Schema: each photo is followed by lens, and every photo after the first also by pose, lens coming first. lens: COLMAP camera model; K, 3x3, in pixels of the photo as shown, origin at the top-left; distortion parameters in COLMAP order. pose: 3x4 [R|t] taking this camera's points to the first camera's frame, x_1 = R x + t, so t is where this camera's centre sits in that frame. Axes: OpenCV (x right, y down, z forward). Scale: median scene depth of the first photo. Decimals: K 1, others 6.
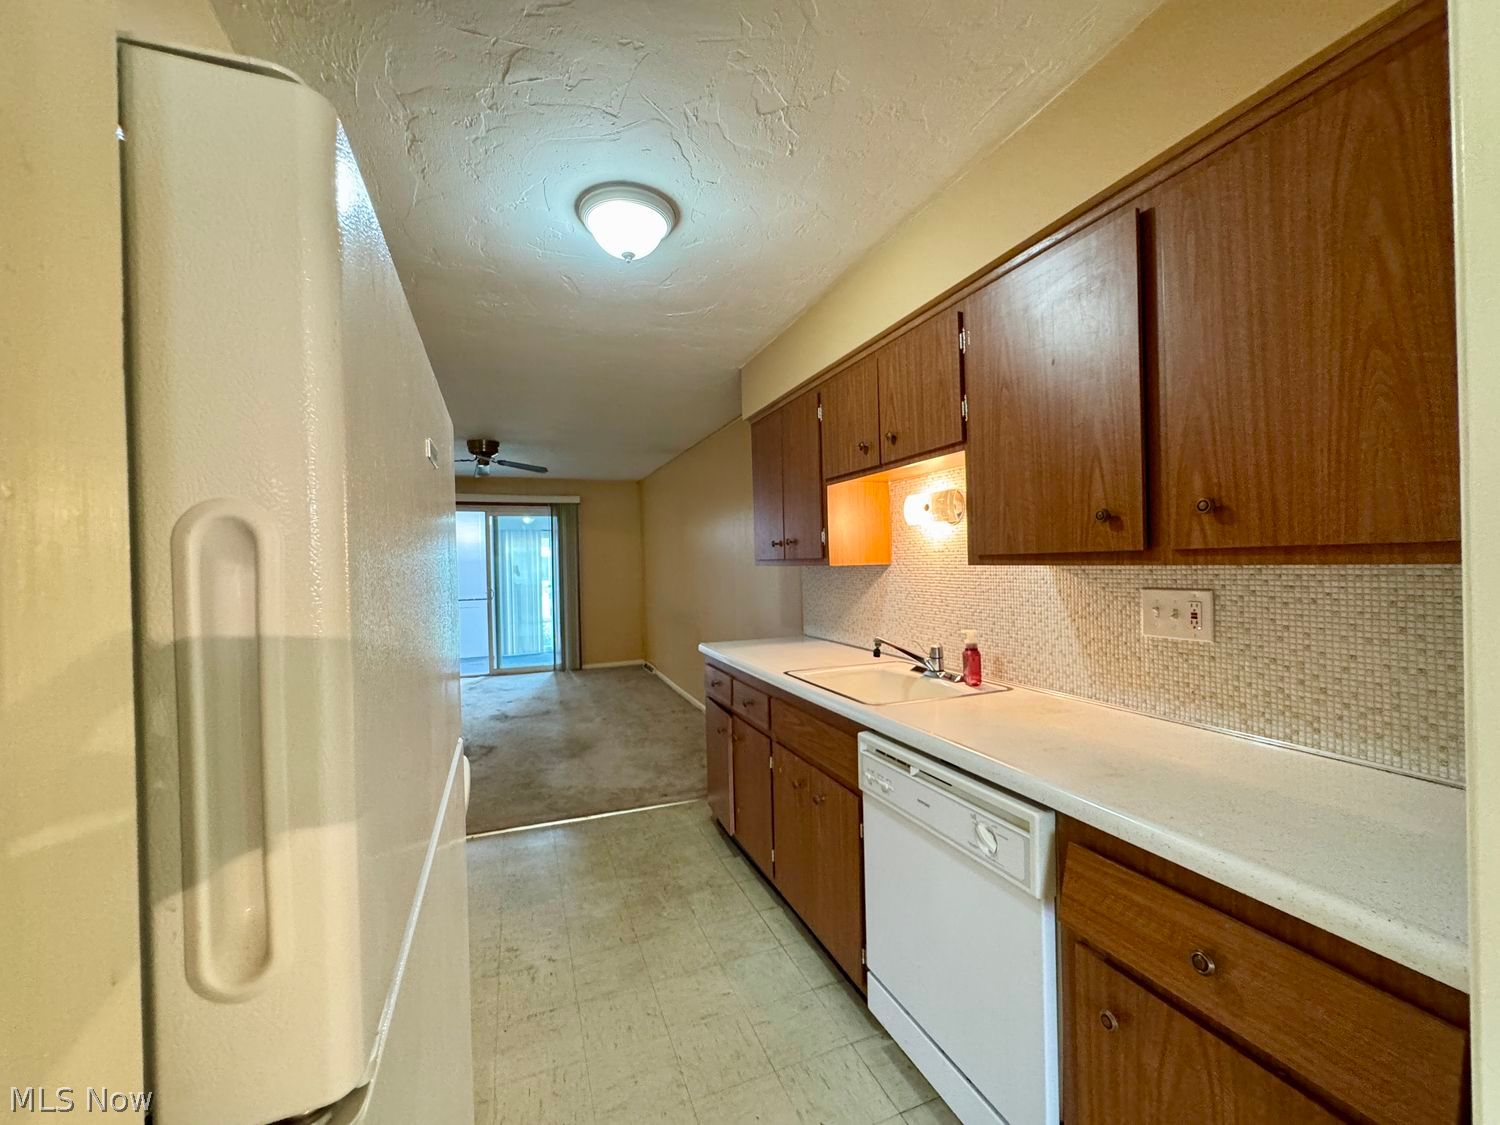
lens RADIAL K [[602.9, 0, 749.0], [0, 602.9, 556.4], [0, 0, 1]] dist [-0.006306, -0.000126]
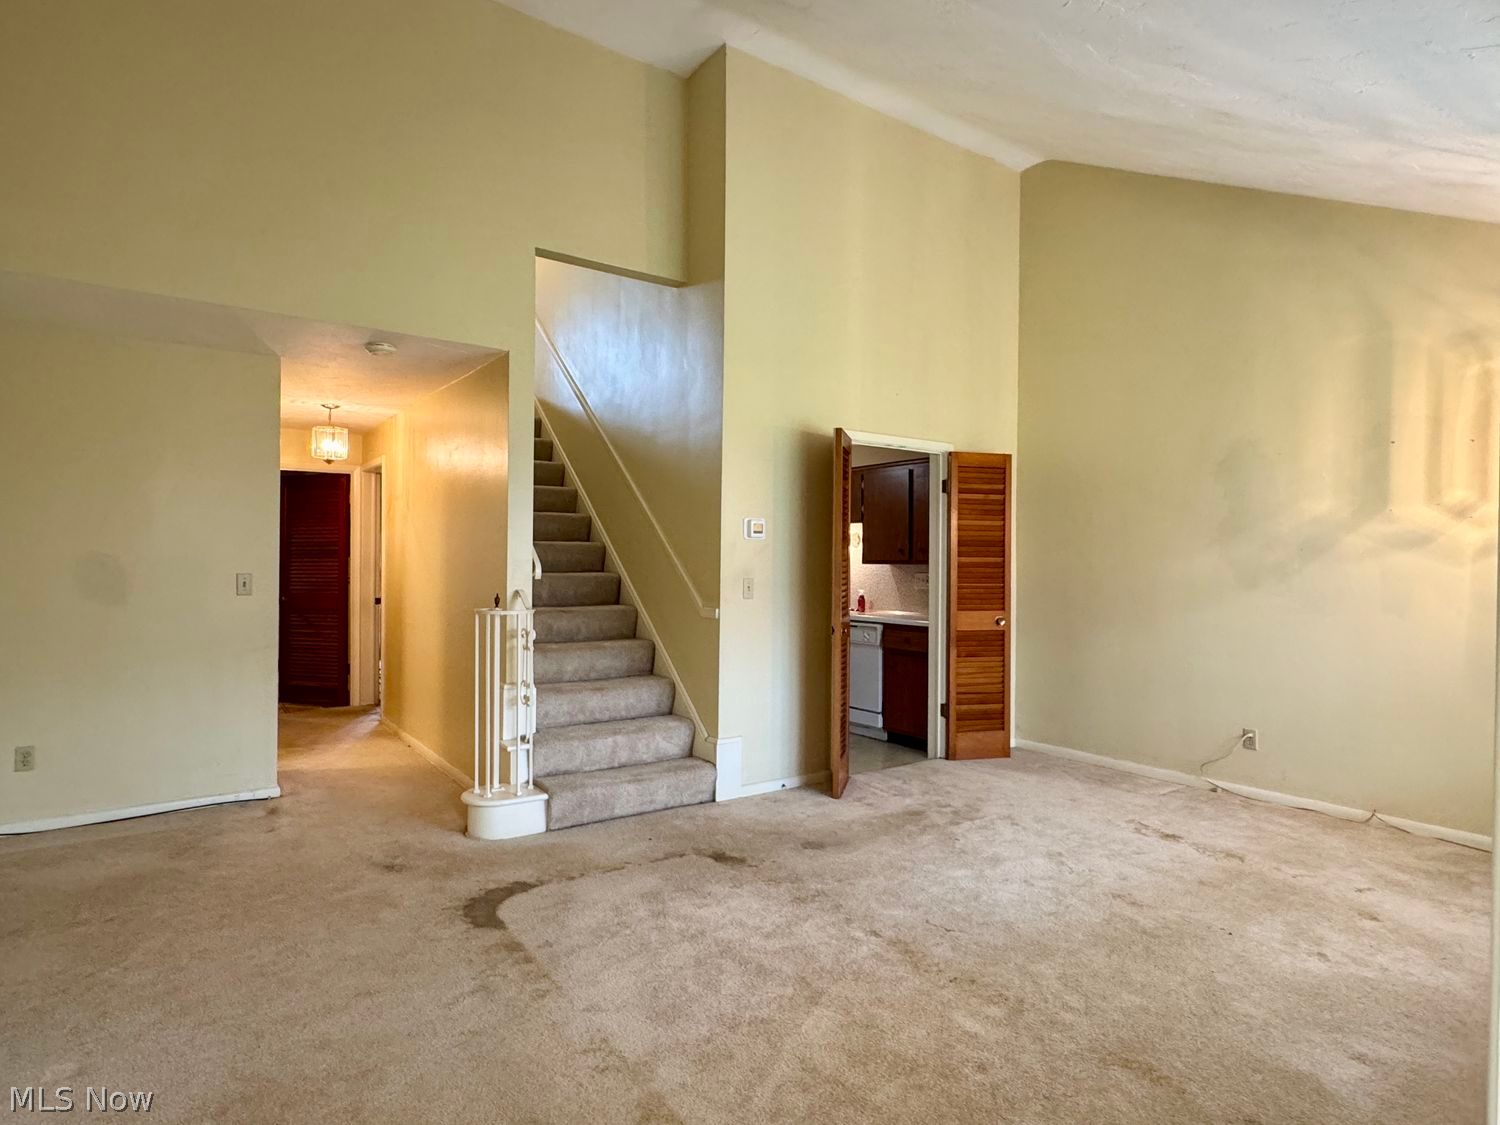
lens RADIAL K [[843.1, 0, 745.8], [0, 843.1, 566.6], [0, 0, 1]] dist [-0.007050, -0.001370]
pose [[0.972067, 0.035256, 0.232041, -1.058605], [-0.035979, 0.999352, -0.001117, 0.048799], [-0.231930, -0.007263, 0.972705, -2.652673]]
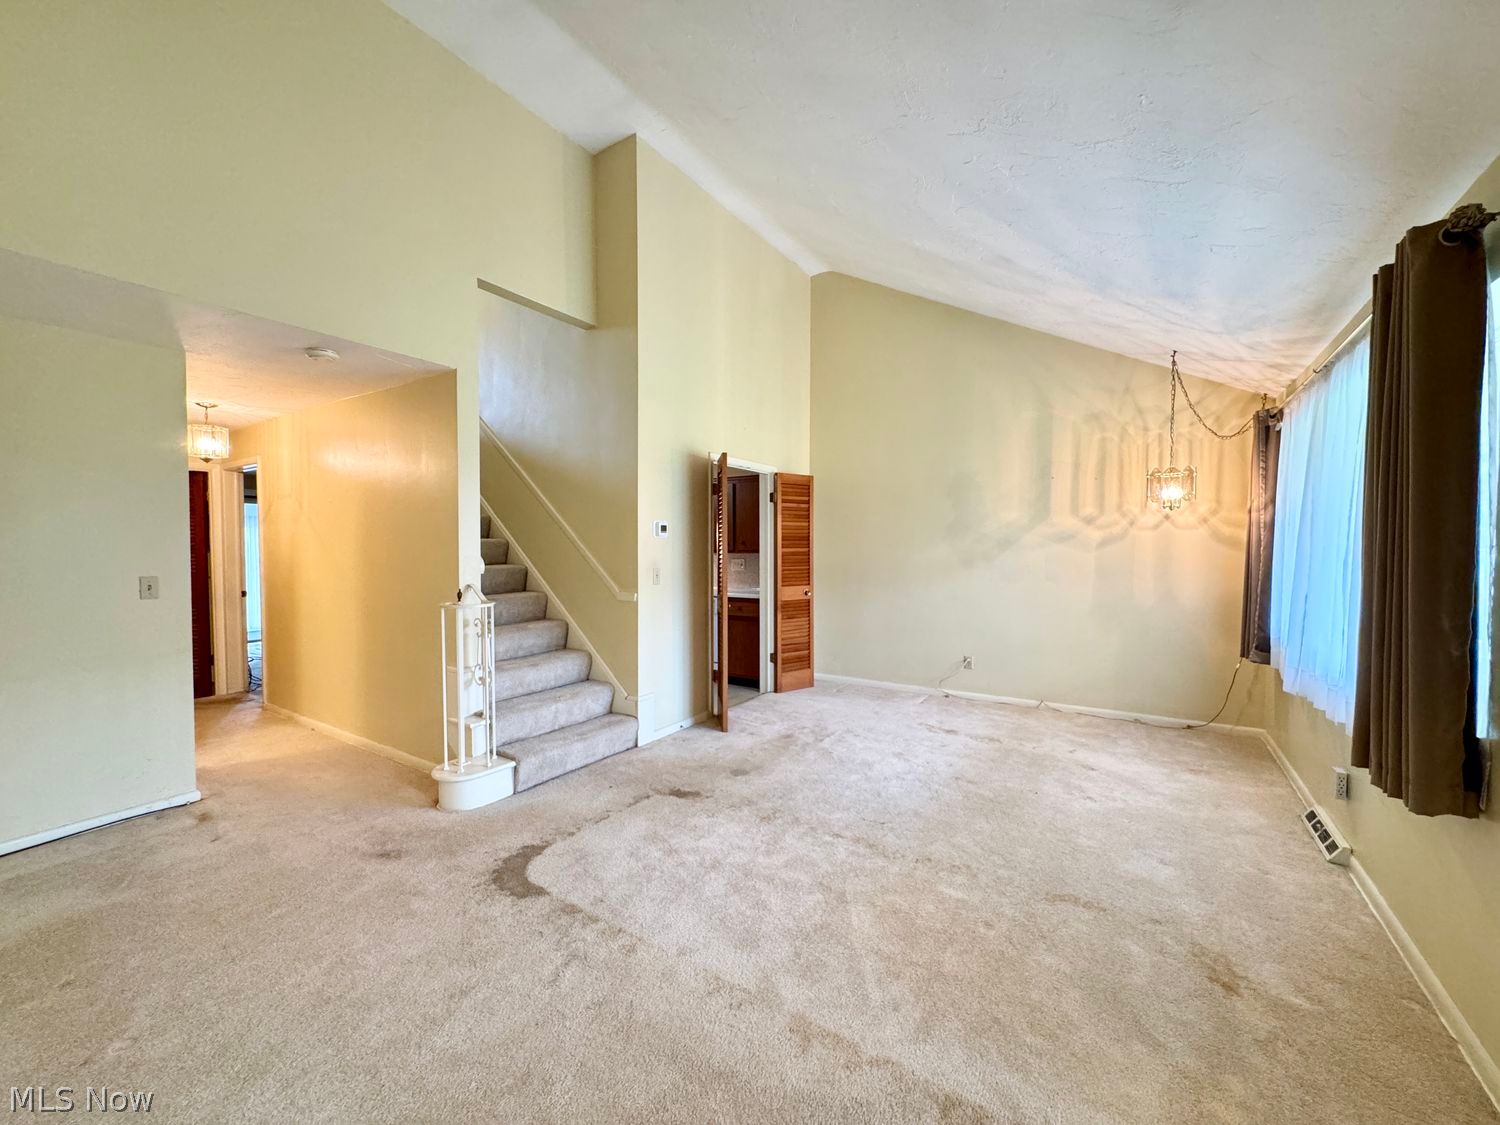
lens RADIAL K [[602.9, 0, 748.4], [0, 602.9, 564.6], [0, 0, 1]] dist [-0.006306, -0.000126]
pose [[0.815736, 0.009671, 0.578344, -1.519953], [-0.021978, 0.999656, 0.014283, 0.025423], [-0.578007, -0.024362, 0.815668, -2.252031]]
